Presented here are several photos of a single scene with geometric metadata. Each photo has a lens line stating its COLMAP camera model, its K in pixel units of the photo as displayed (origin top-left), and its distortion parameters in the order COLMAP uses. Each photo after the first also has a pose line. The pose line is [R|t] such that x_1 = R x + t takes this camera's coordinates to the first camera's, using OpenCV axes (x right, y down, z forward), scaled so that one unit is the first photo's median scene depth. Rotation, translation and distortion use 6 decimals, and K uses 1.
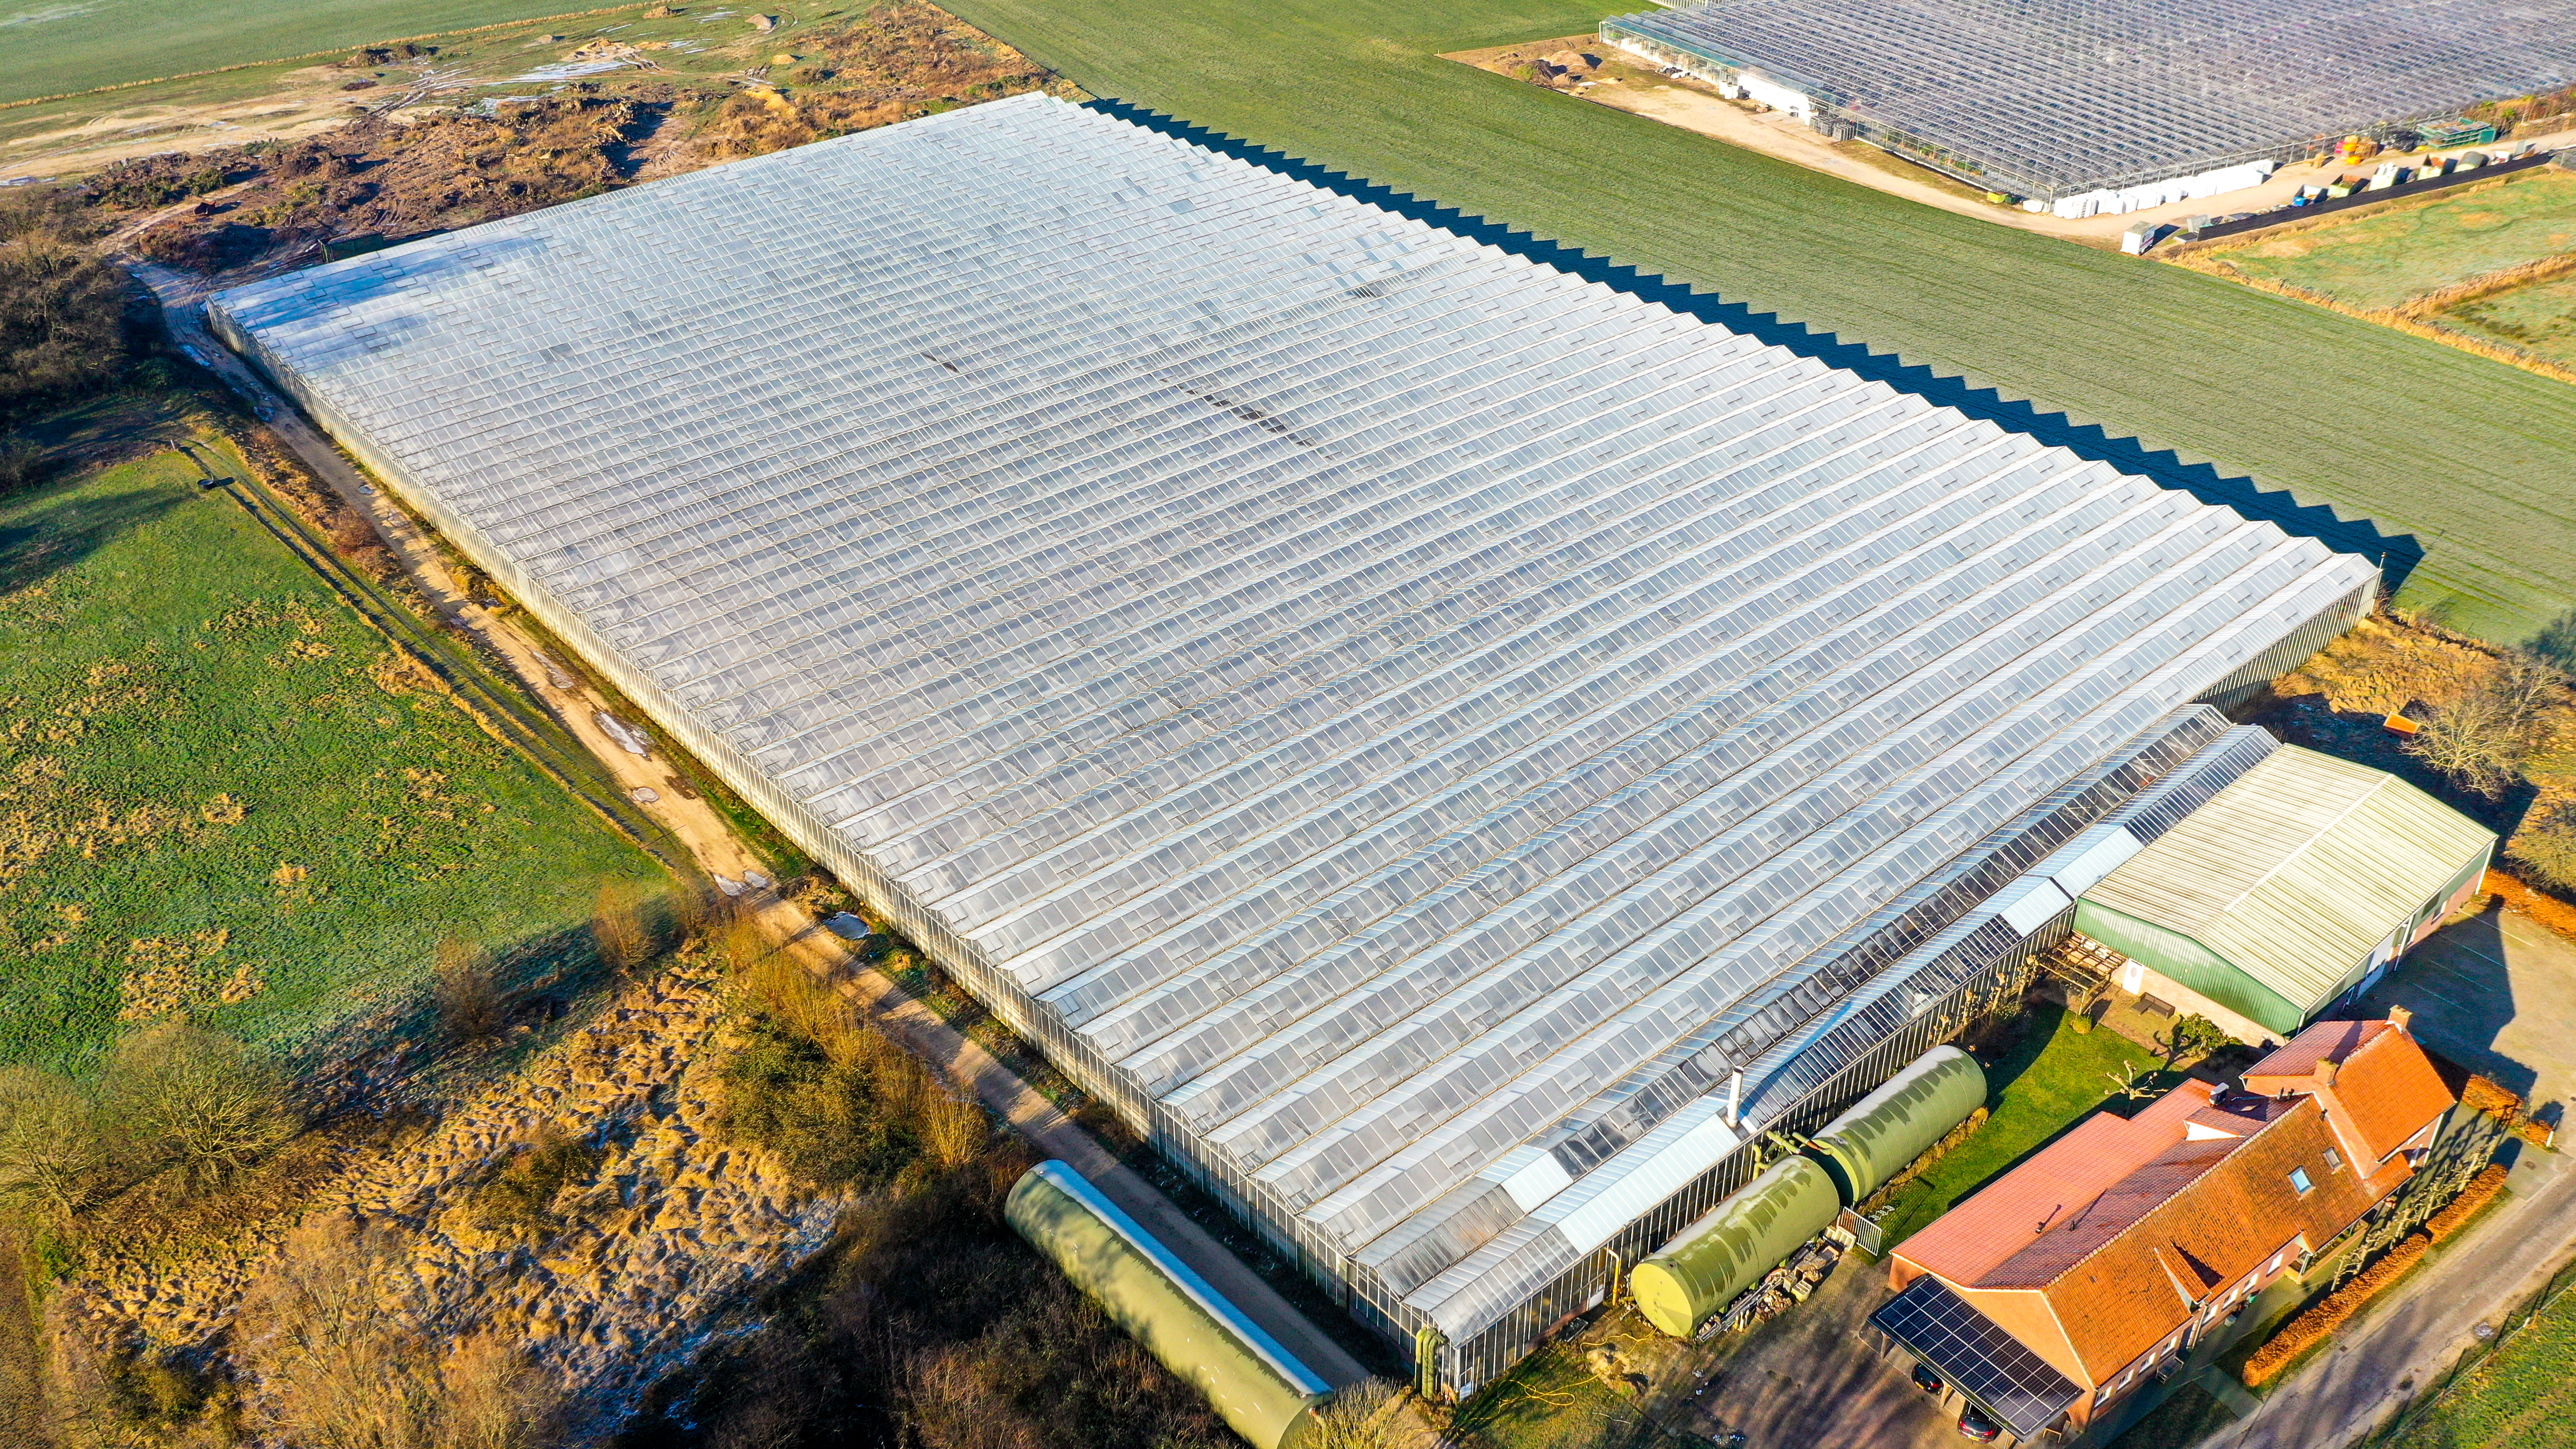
lens RADIAL K [[2138.0, 0, 1288.0], [0, 2138.0, 724.5], [0, 0, 1]] dist [-0.095681, -0.001347]
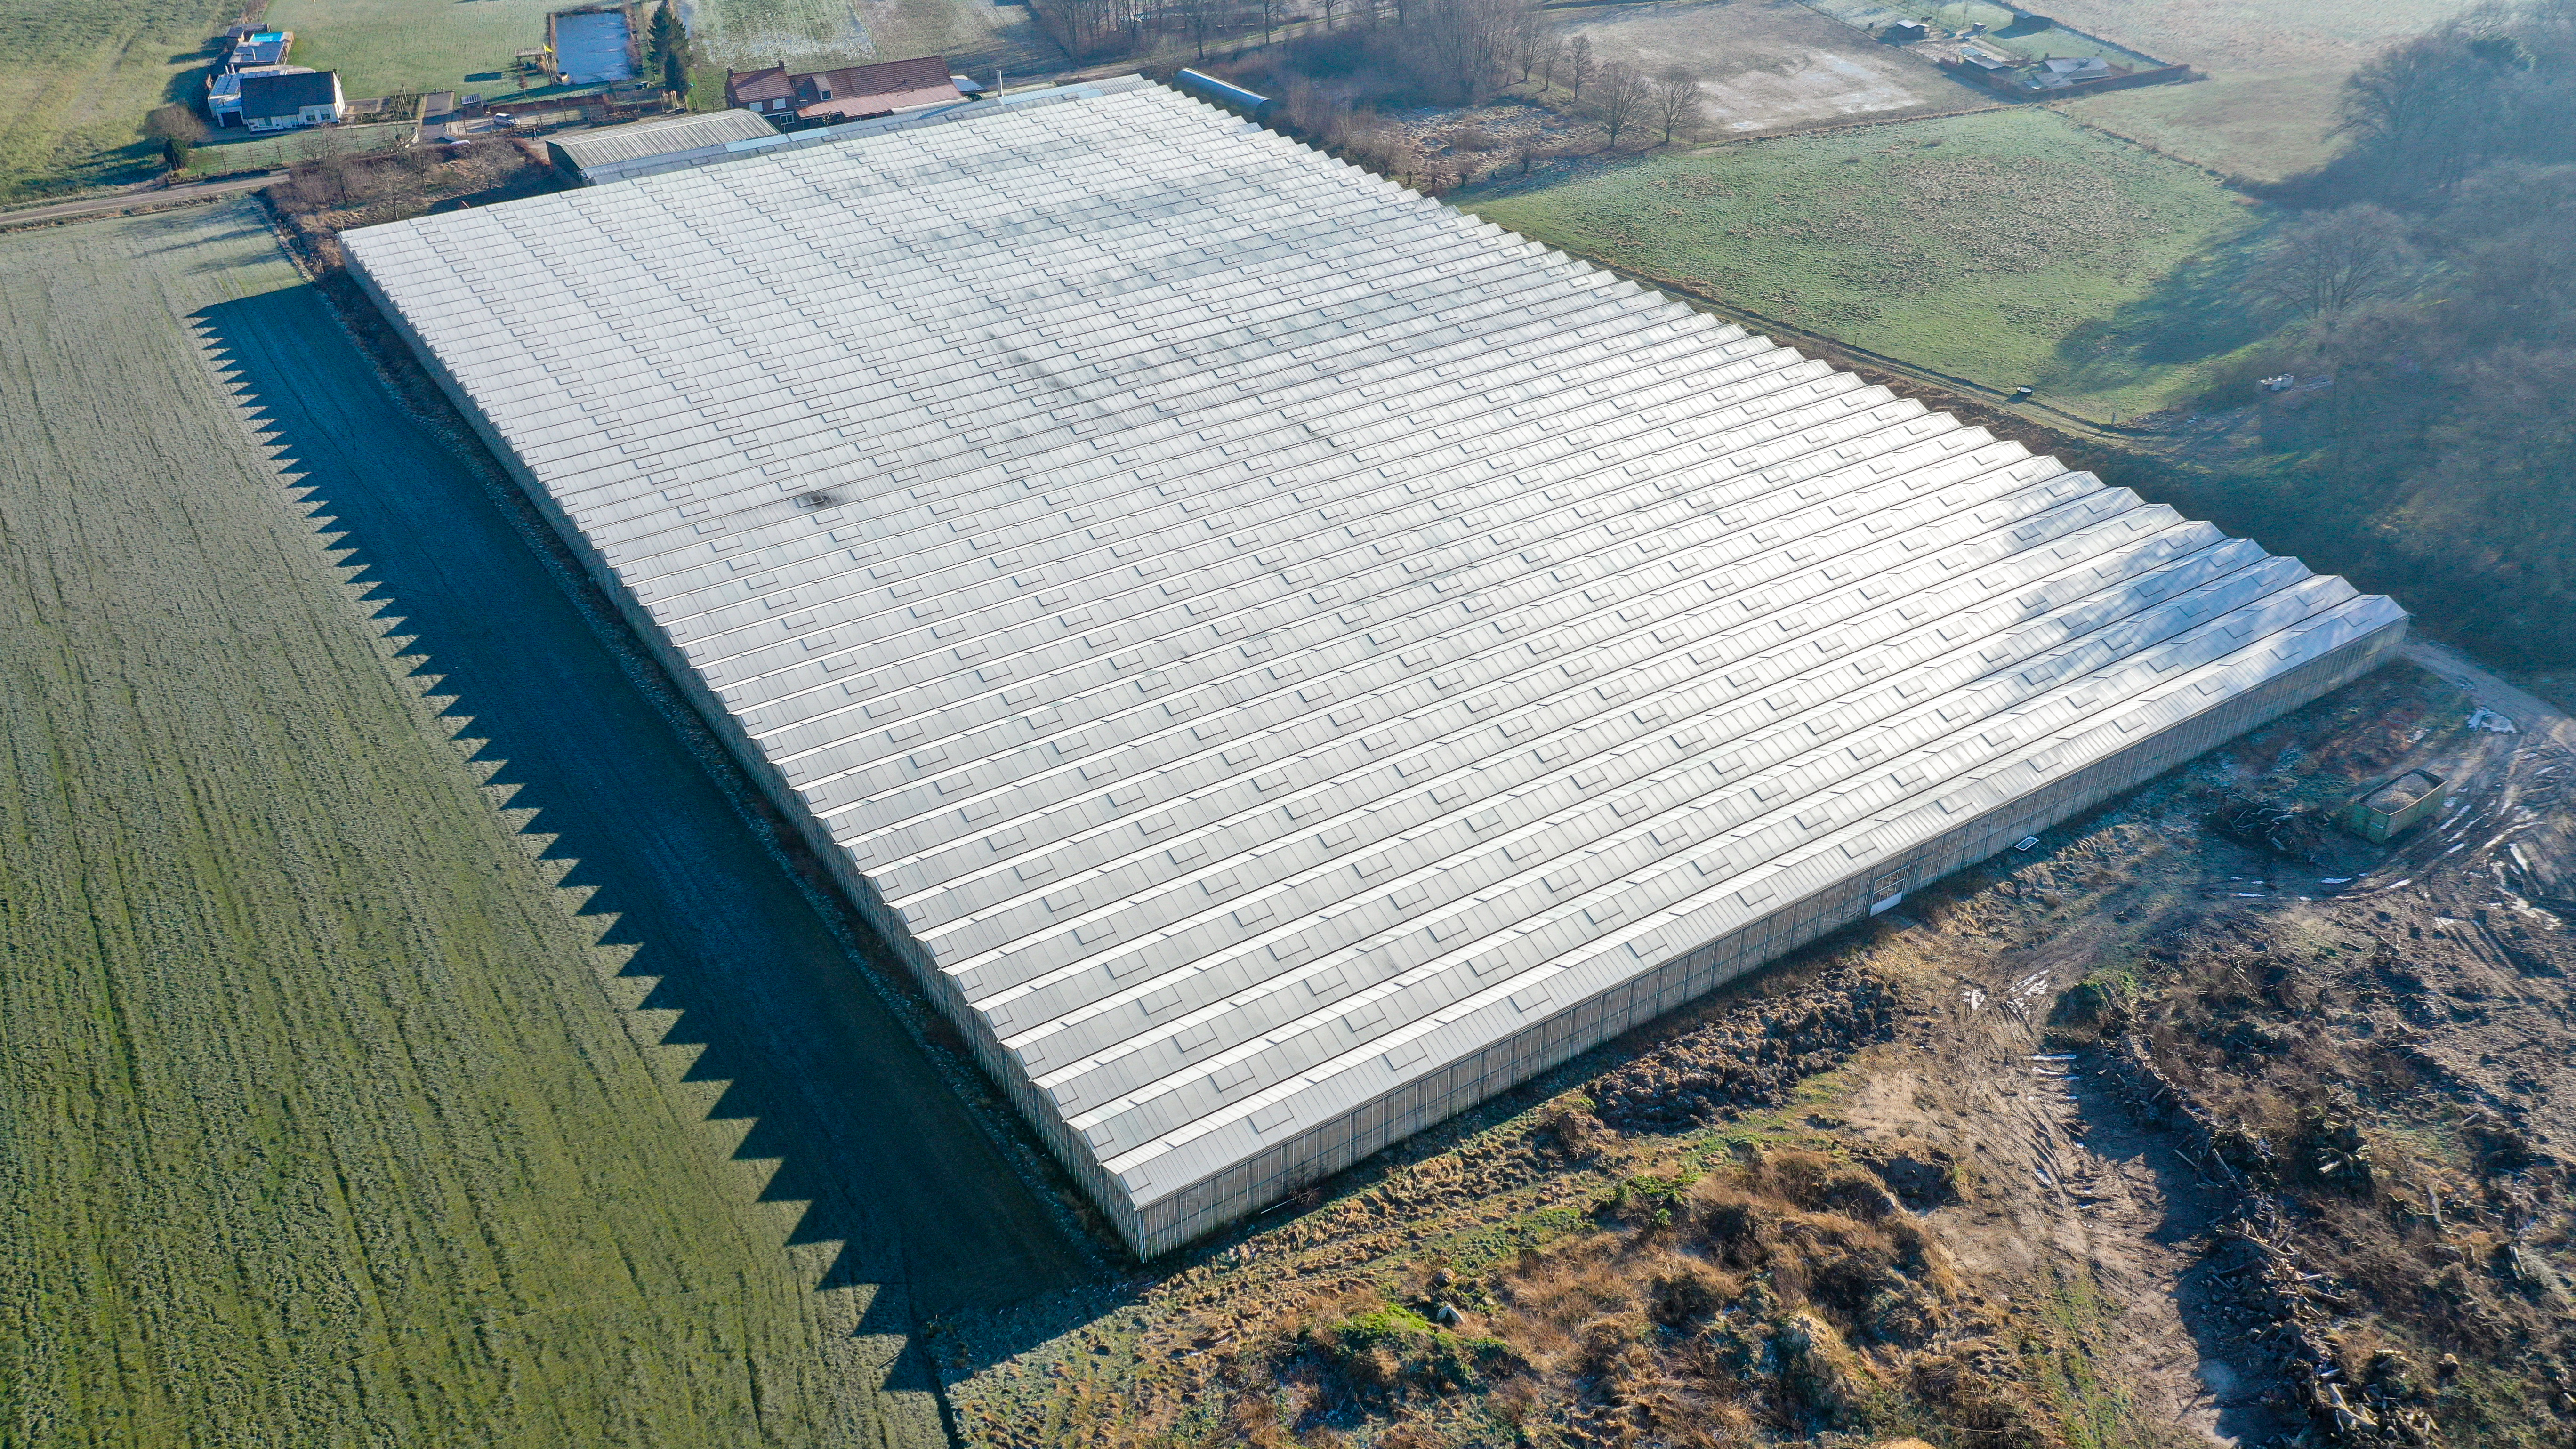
lens RADIAL K [[2058.2, 0, 1332.7], [0, 2058.2, 723.8], [0, 0, 1]] dist [-0.005443, -0.002885]
pose [[-0.993066, -0.033453, 0.112695, -0.295067], [0.085883, 0.448140, 0.889828, -0.985883], [-0.080271, 0.893337, -0.442160, 1.627059]]
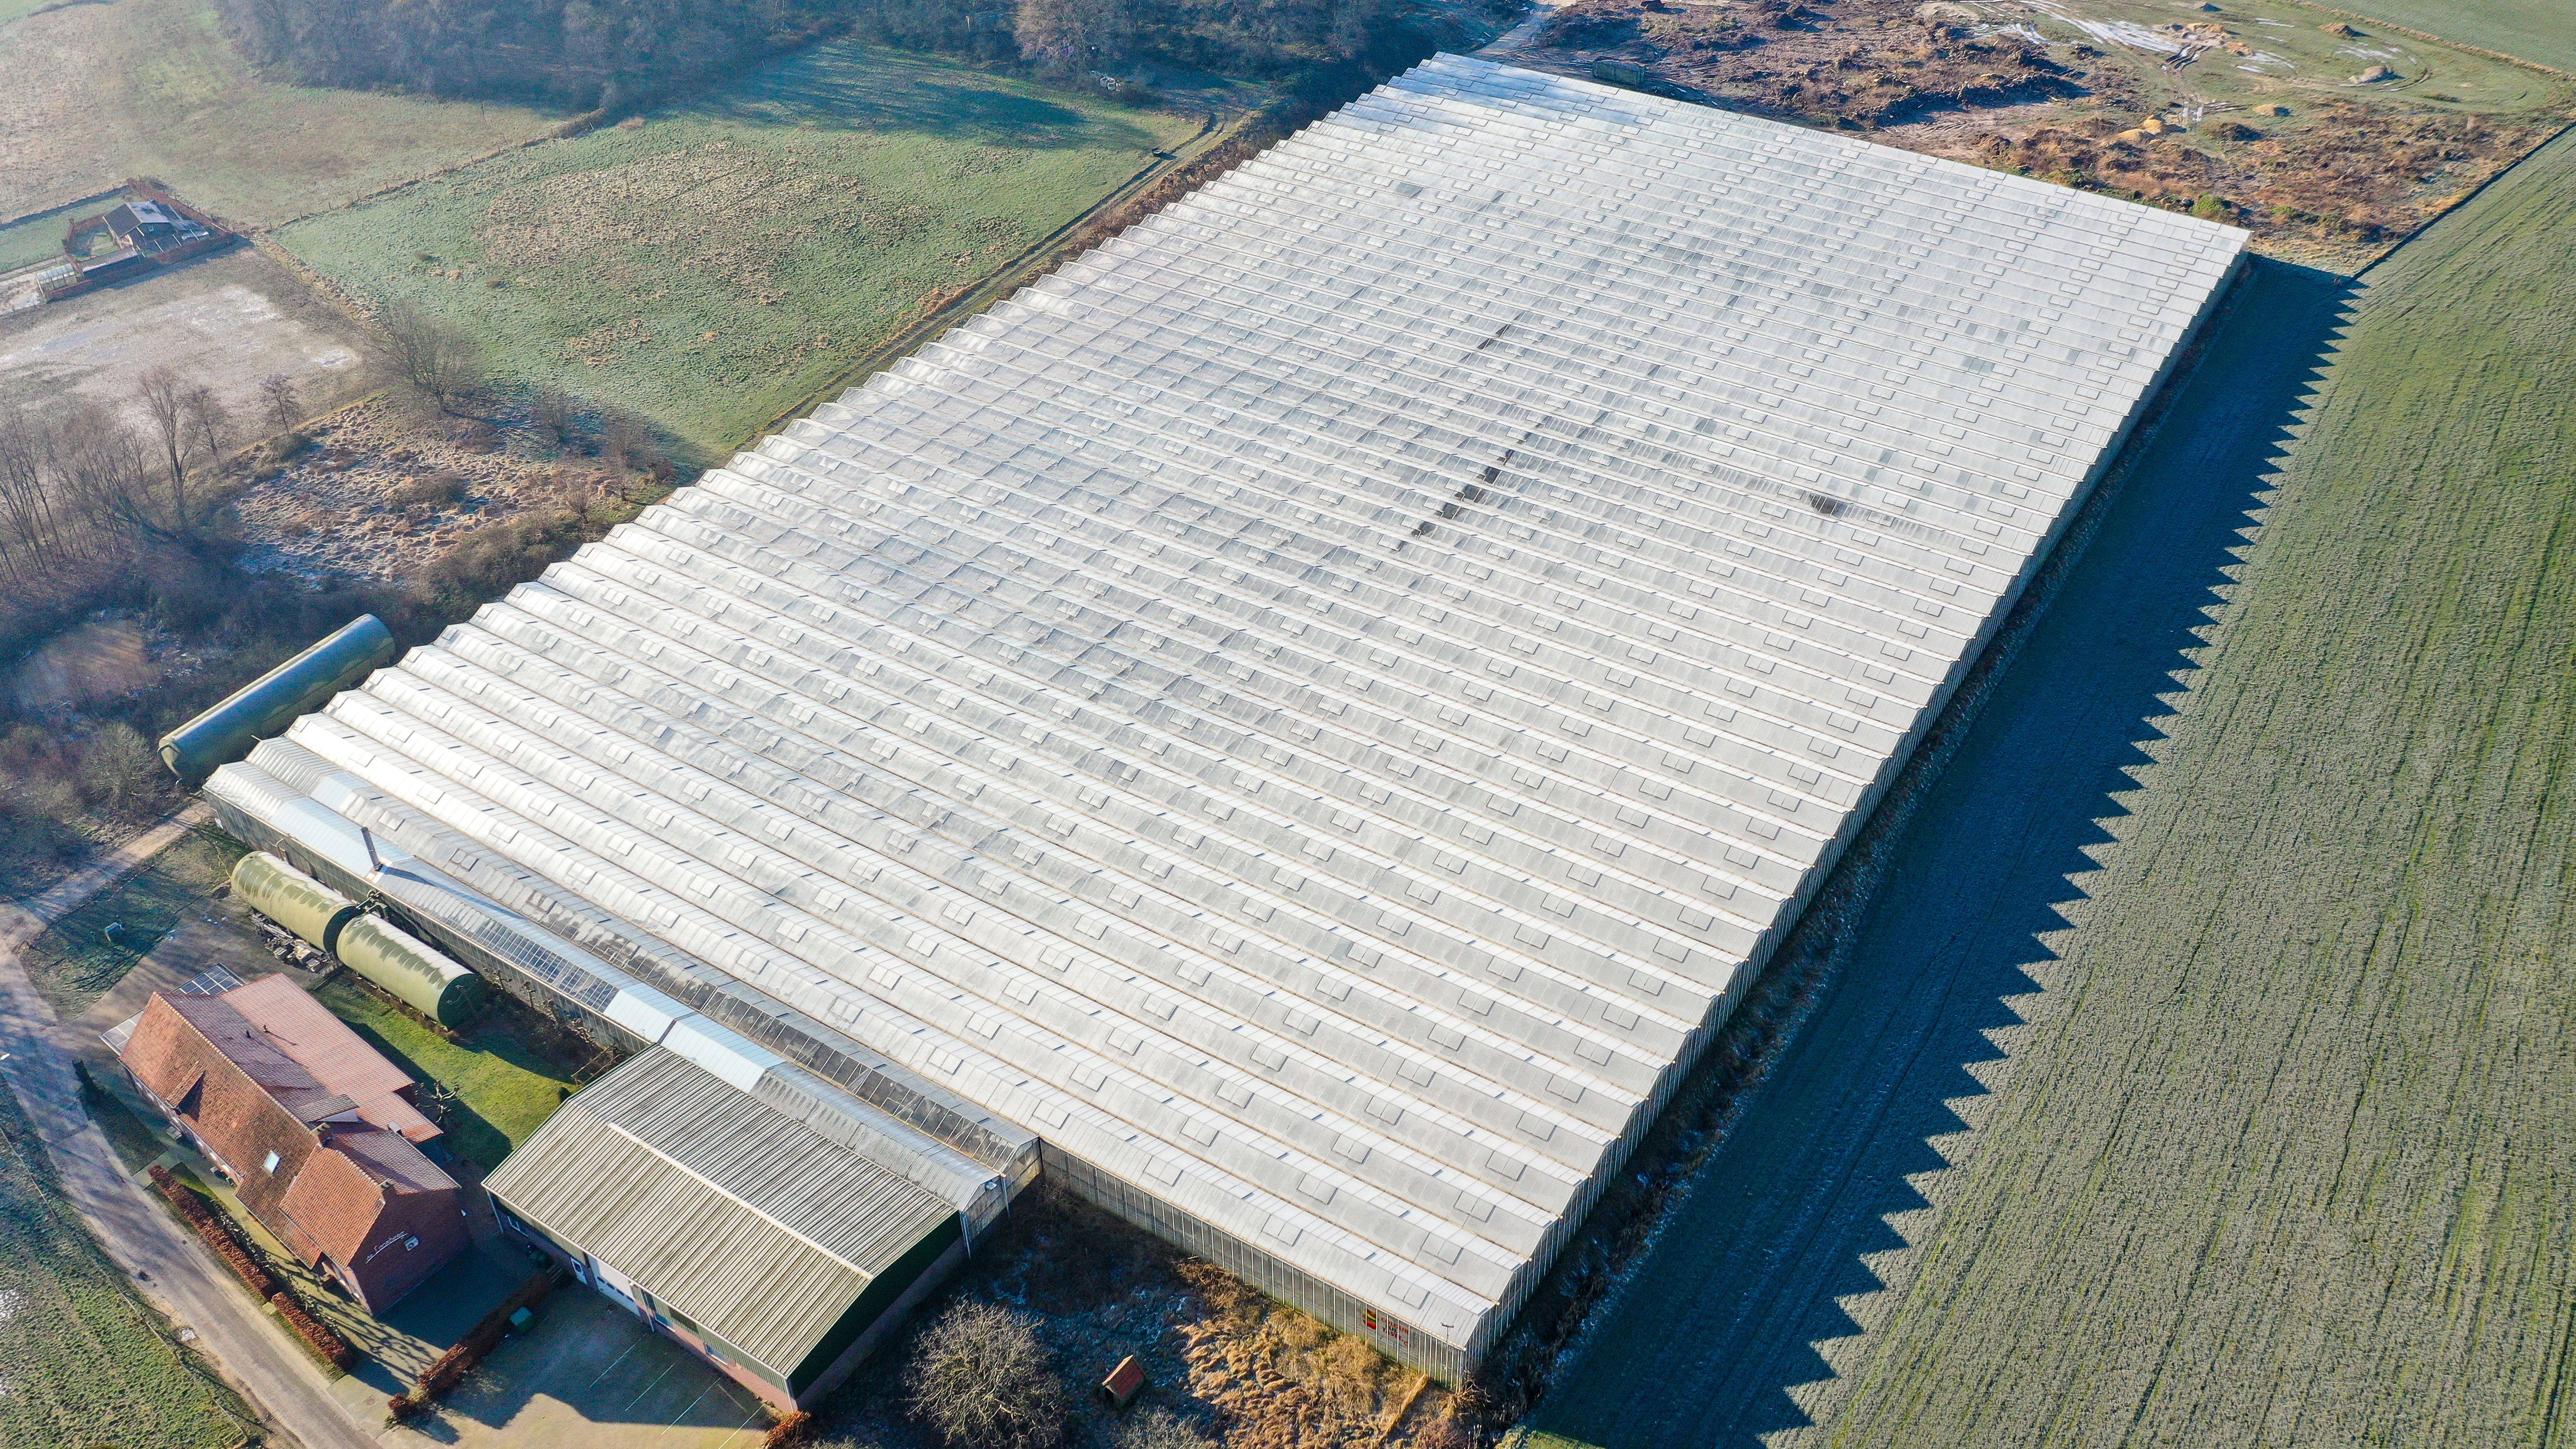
lens RADIAL K [[2226.5, 0, 1288.0], [0, 2226.5, 724.5], [0, 0, 1]] dist [-0.133828, 0.014990]
pose [[0.280858, 0.574210, -0.769026, 0.834671], [-0.500064, 0.771471, 0.393406, -0.437755], [0.819179, 0.274071, 0.503815, 0.439745]]
